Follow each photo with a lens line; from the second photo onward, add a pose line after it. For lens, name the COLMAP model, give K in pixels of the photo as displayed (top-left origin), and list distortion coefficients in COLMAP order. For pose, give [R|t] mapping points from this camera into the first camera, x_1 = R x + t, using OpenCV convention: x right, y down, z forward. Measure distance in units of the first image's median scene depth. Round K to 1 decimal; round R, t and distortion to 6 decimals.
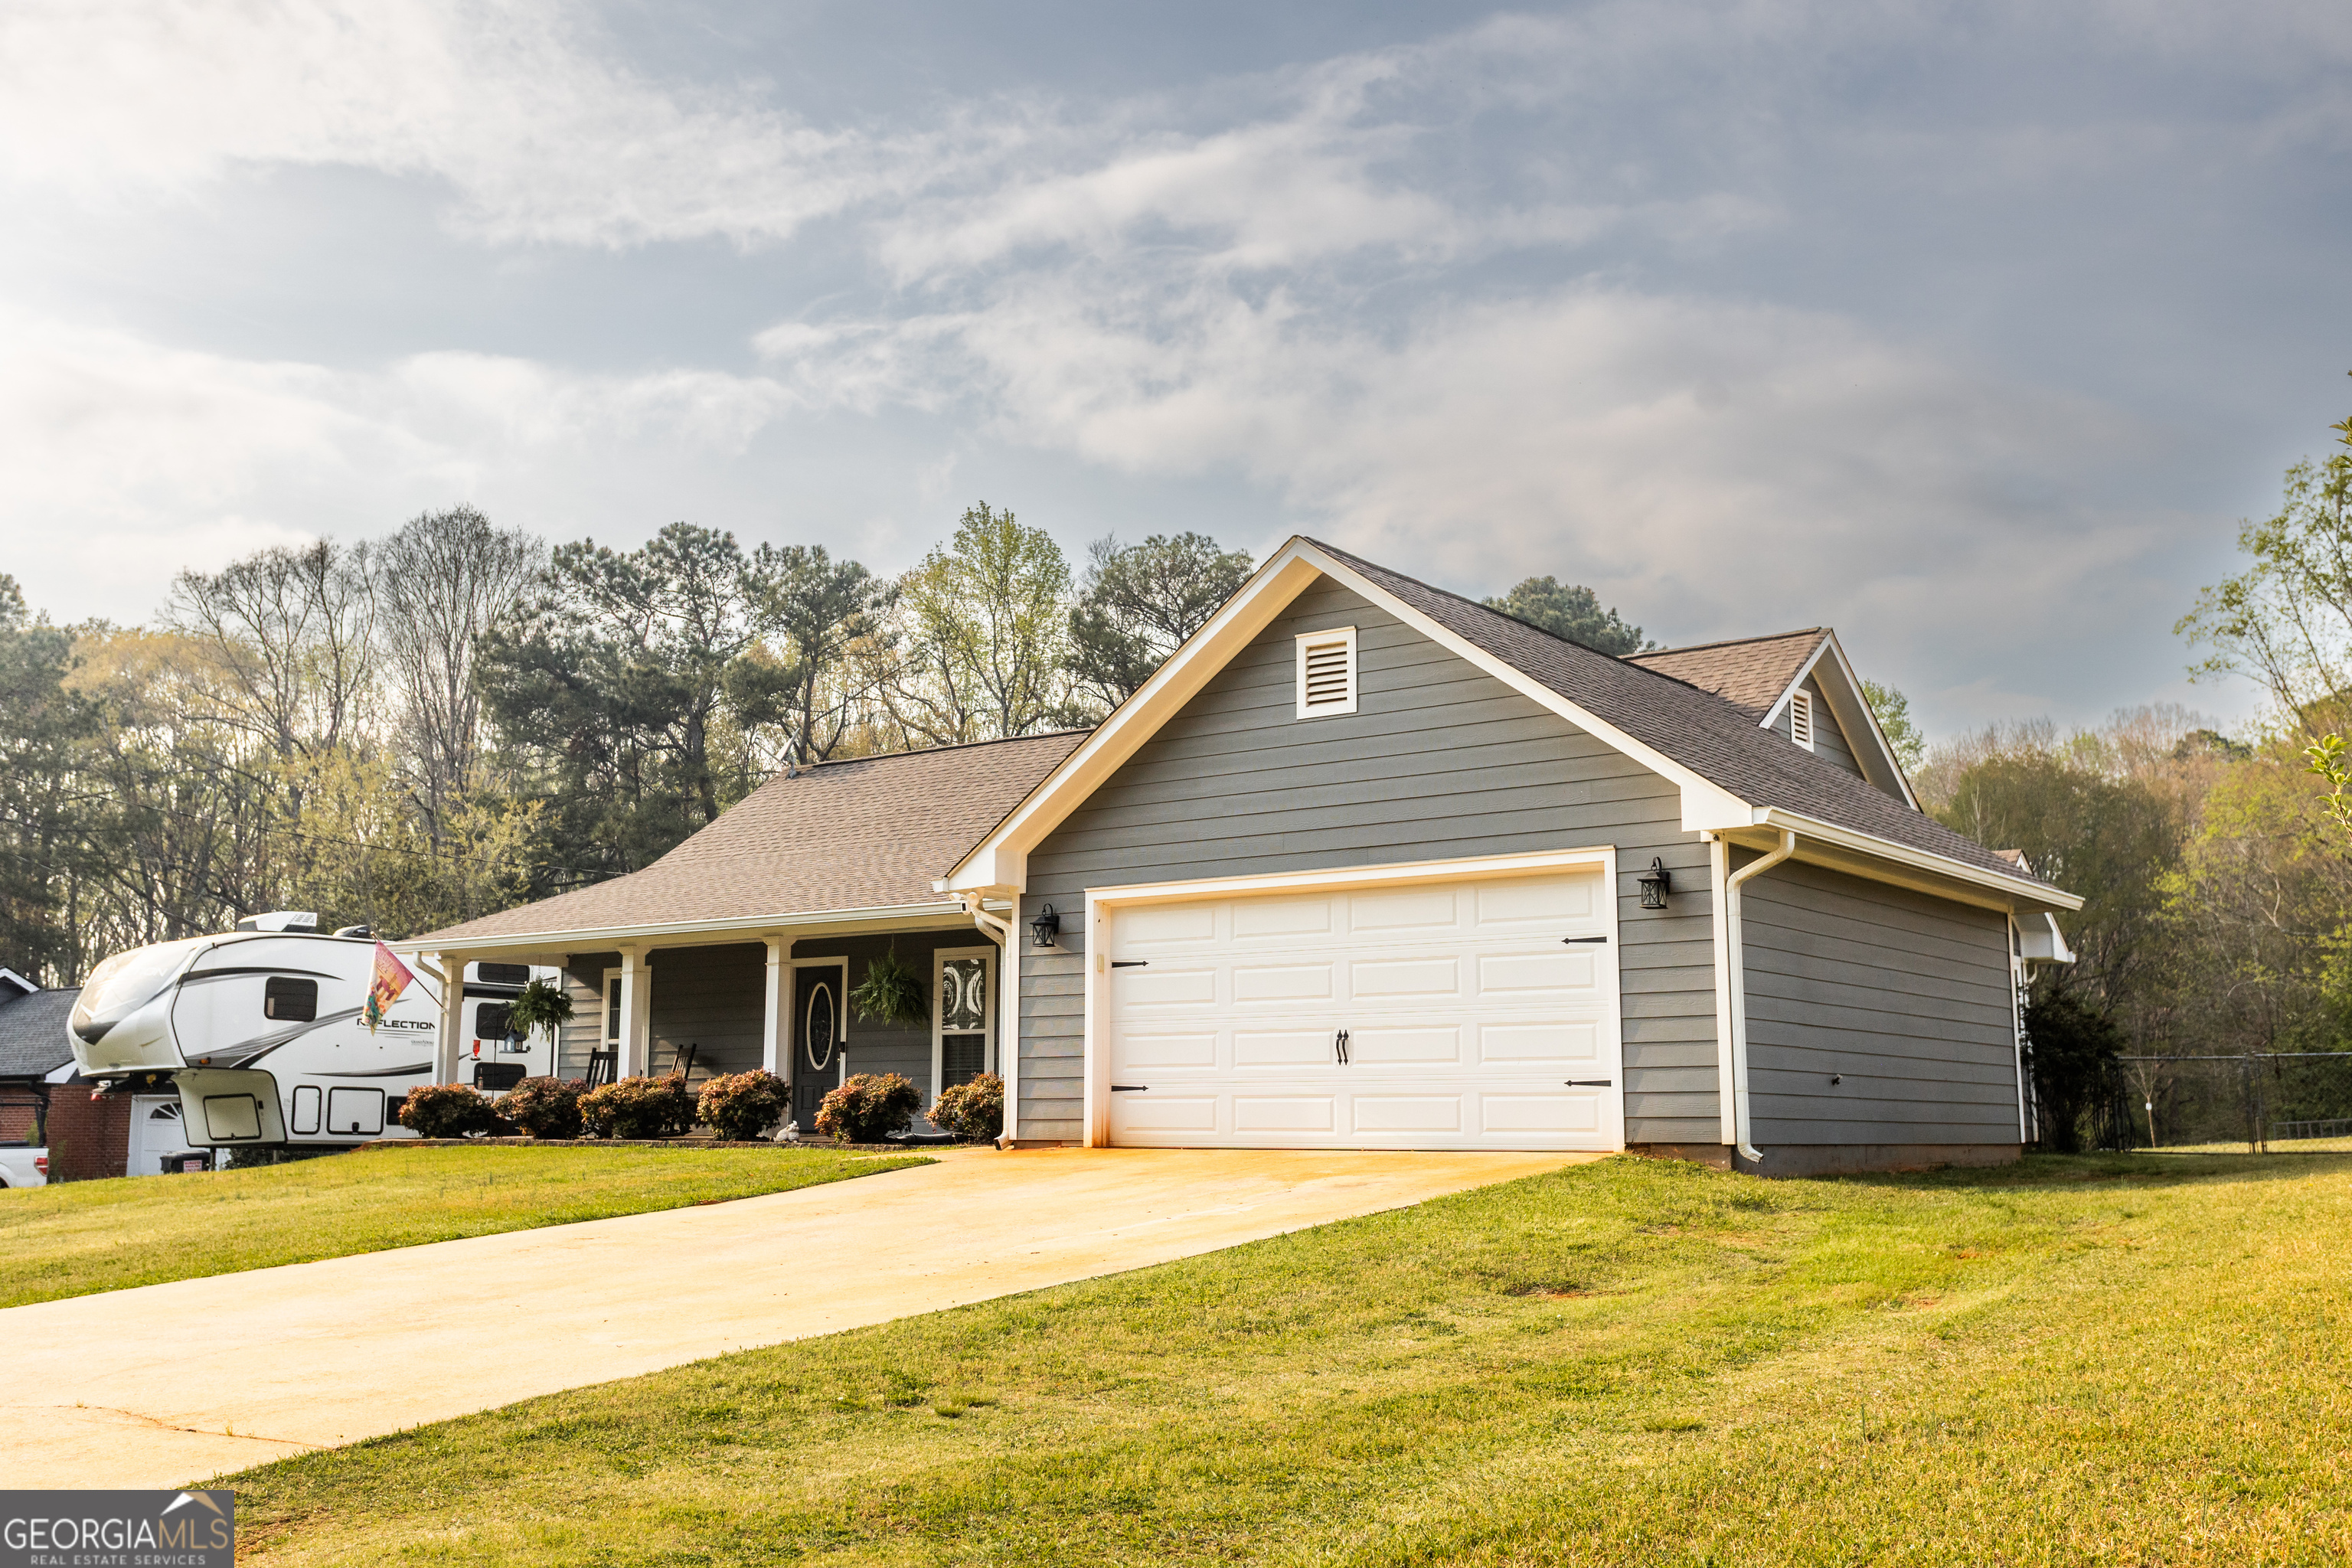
lens RADIAL K [[2285.3, 0, 1177.0], [0, 2285.3, 778.8], [0, 0, 1]] dist [0.014679, 0.000000]
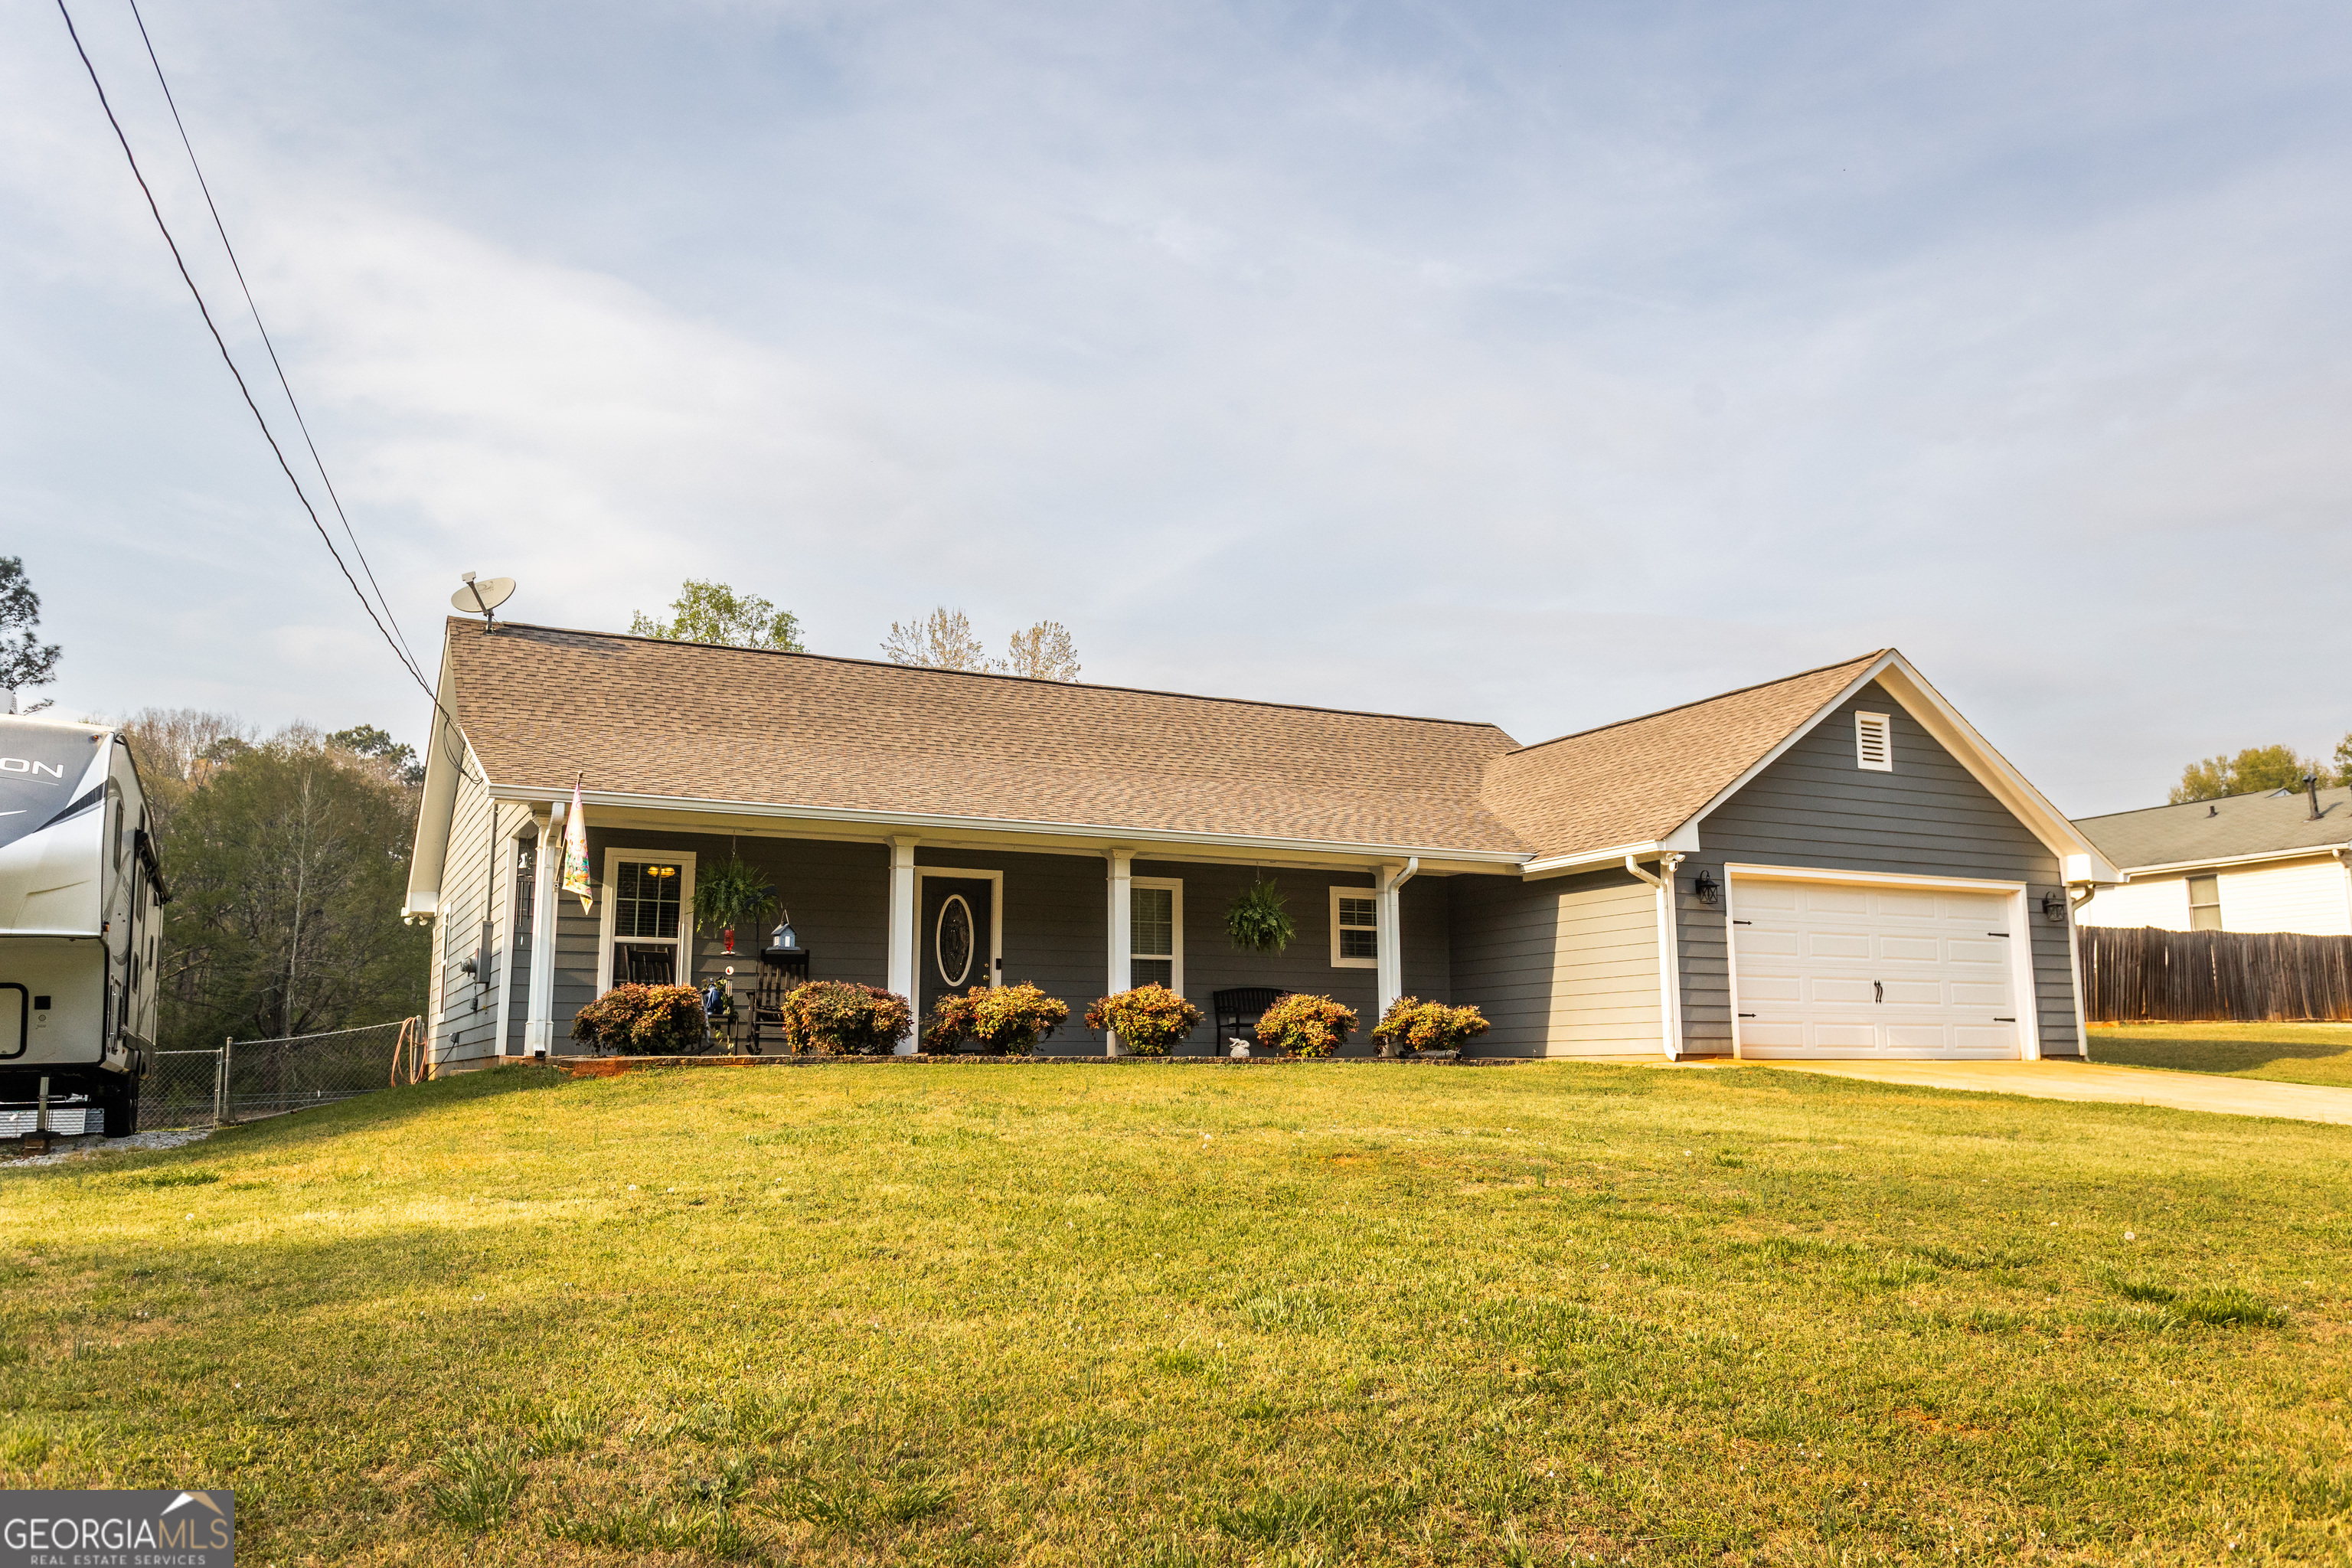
lens RADIAL K [[1834.0, 0, 1185.2], [0, 1834.0, 788.9], [0, 0, 1]] dist [-0.003188, 0.002121]
pose [[0.427779, 0.138534, 0.893204, -1.113689], [-0.131533, 0.987207, -0.090119, 0.141401], [-0.894262, -0.078935, 0.440528, 0.814288]]
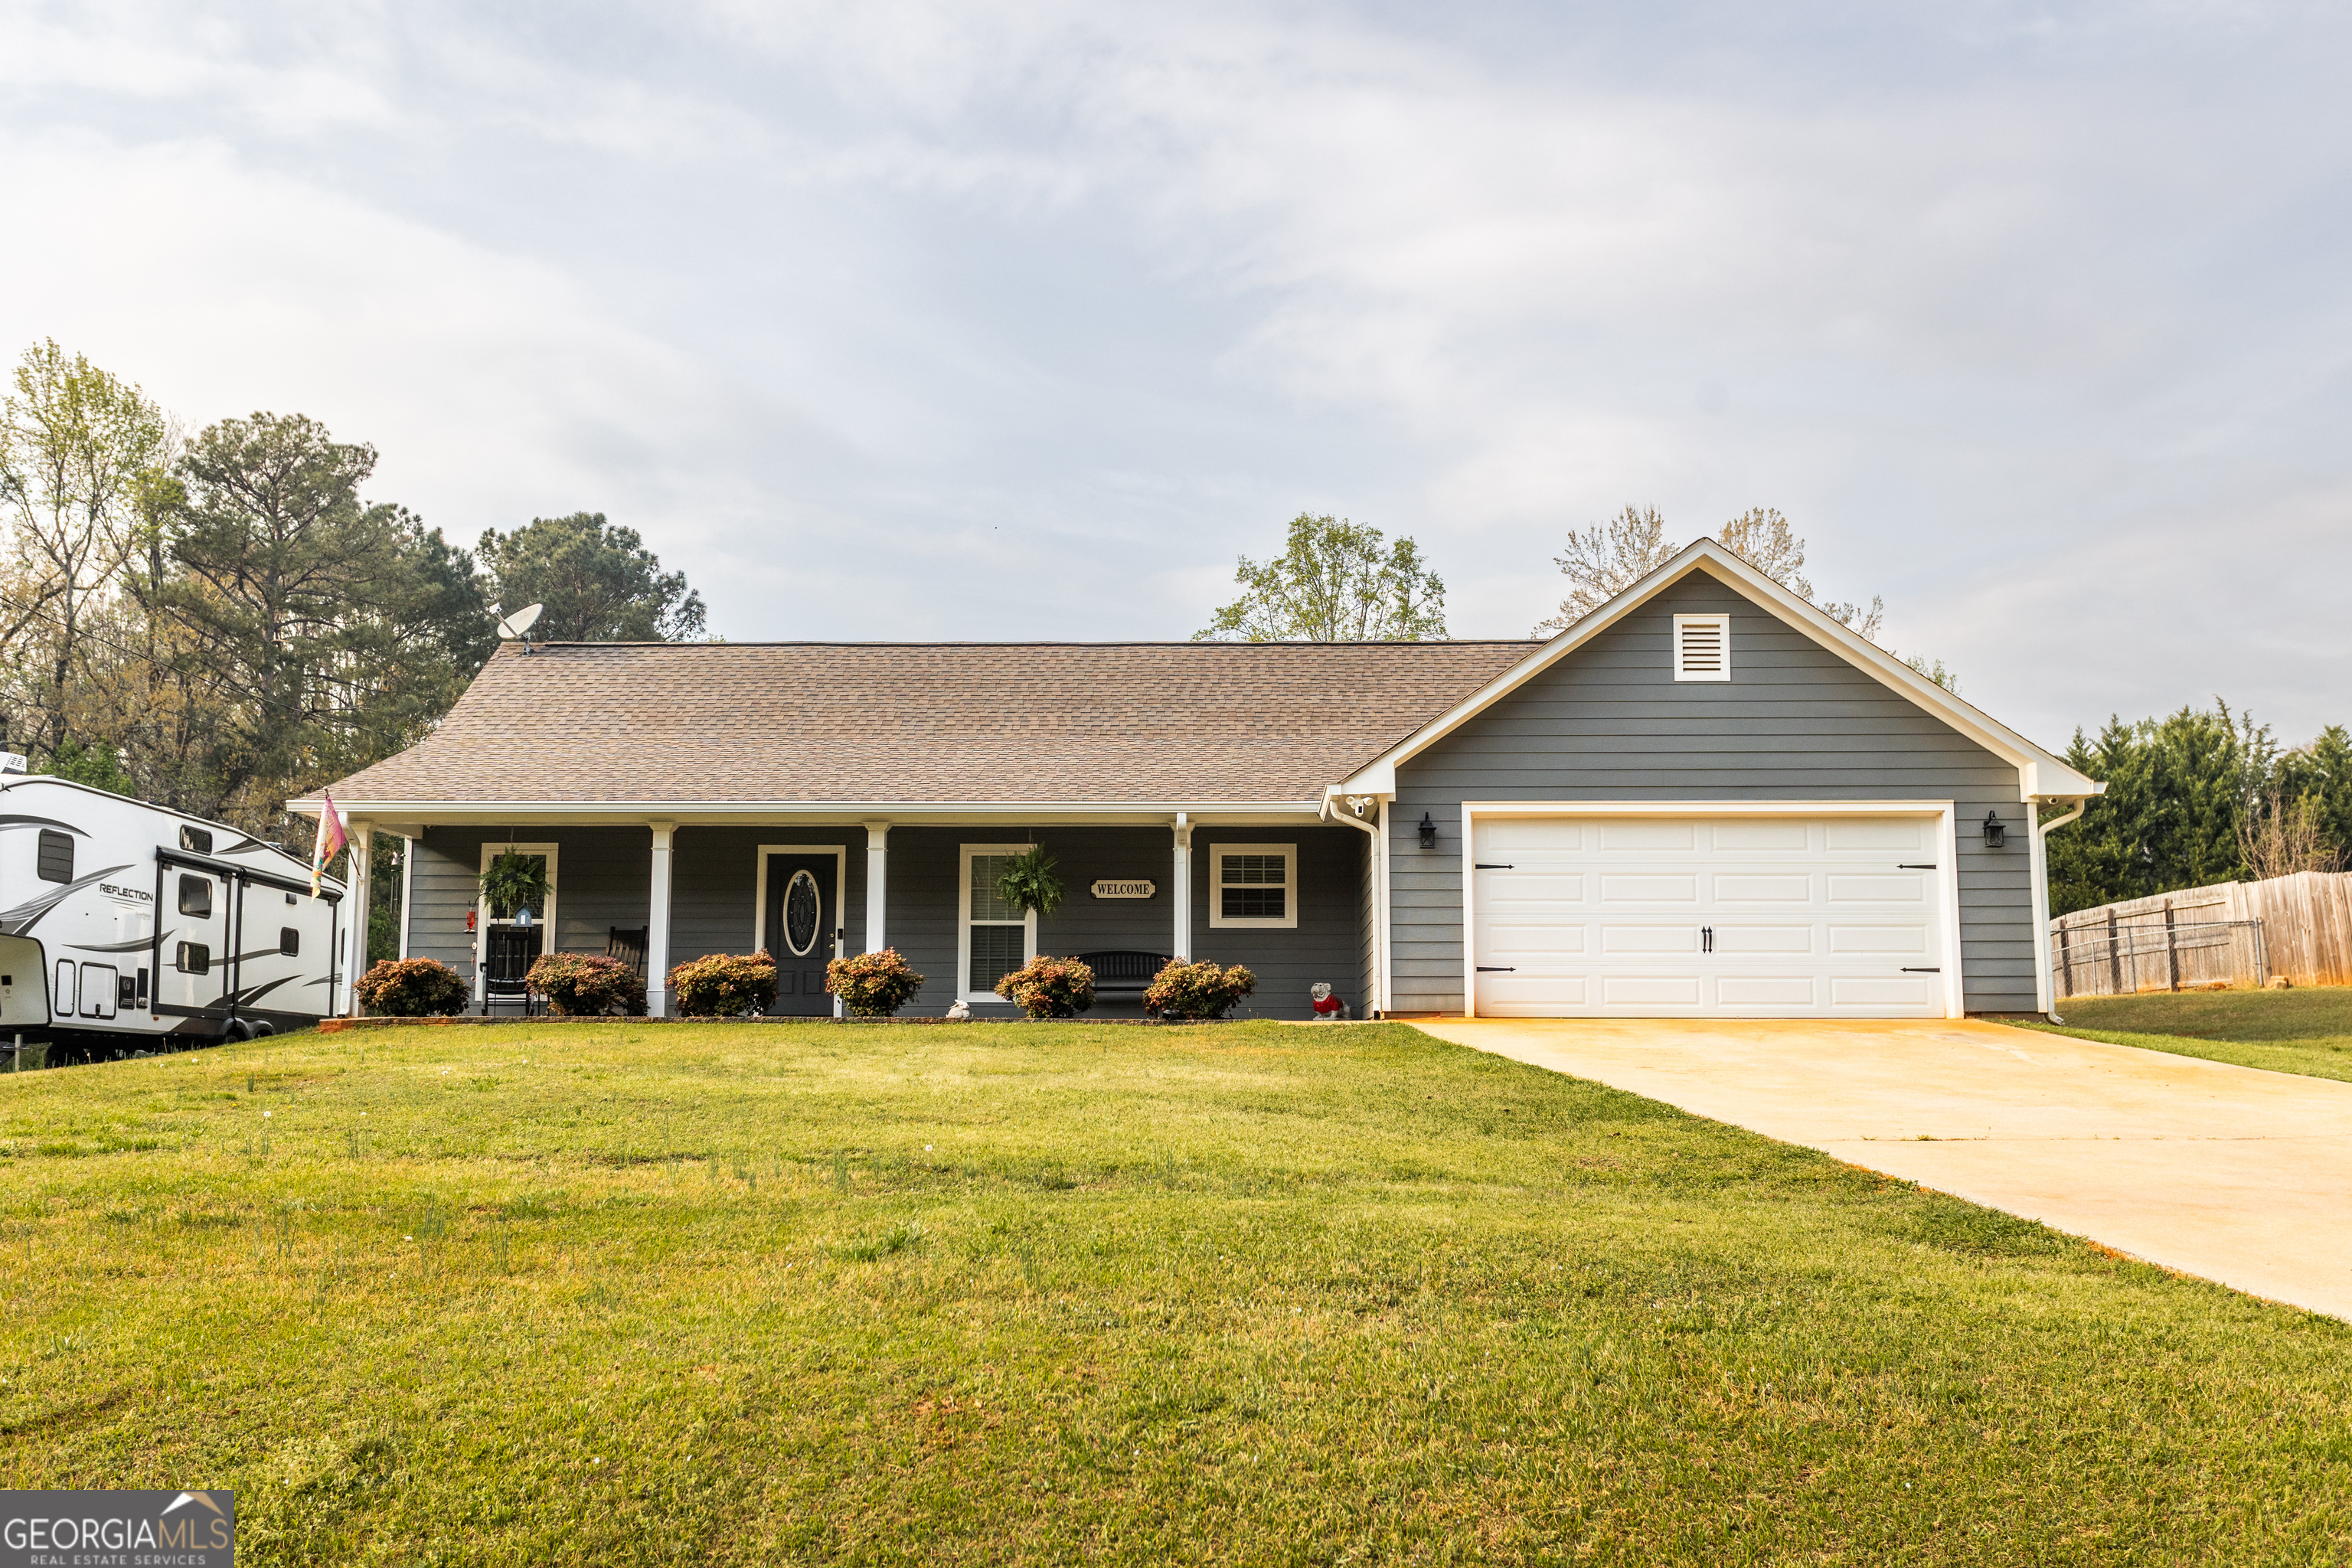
lens RADIAL K [[2289.4, 0, 1170.1], [0, 2289.4, 785.4], [0, 0, 1]] dist [0.007190, 0.000000]
pose [[0.813765, 0.076304, 0.576163, -0.847182], [-0.089025, 0.996010, -0.006168, 0.060383], [-0.574335, -0.046274, 0.817311, 0.113836]]
